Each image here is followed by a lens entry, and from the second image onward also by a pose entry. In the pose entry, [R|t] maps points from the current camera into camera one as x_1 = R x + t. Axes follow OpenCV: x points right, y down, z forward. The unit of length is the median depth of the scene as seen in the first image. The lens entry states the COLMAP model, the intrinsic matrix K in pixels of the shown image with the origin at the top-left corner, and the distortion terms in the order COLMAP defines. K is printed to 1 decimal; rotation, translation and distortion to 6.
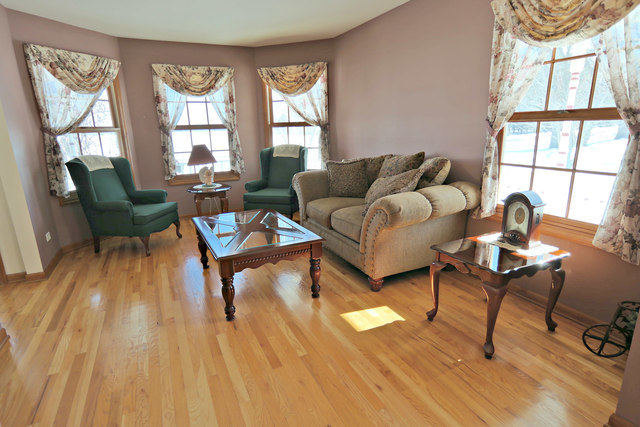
lens RADIAL K [[349.2, 0, 317.5], [0, 349.2, 216.8], [0, 0, 1]] dist [0.017636, 0.001466]
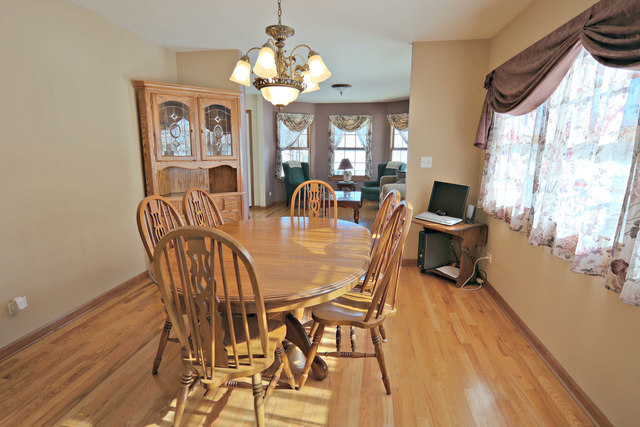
lens RADIAL K [[349.2, 0, 320.8], [0, 349.2, 214.0], [0, 0, 1]] dist [0.017636, 0.001466]
pose [[0.832270, 0.137323, -0.537094, 0.552369], [-0.169324, 0.985506, -0.010409, 0.112014], [0.527879, 0.099606, 0.843458, -0.539060]]
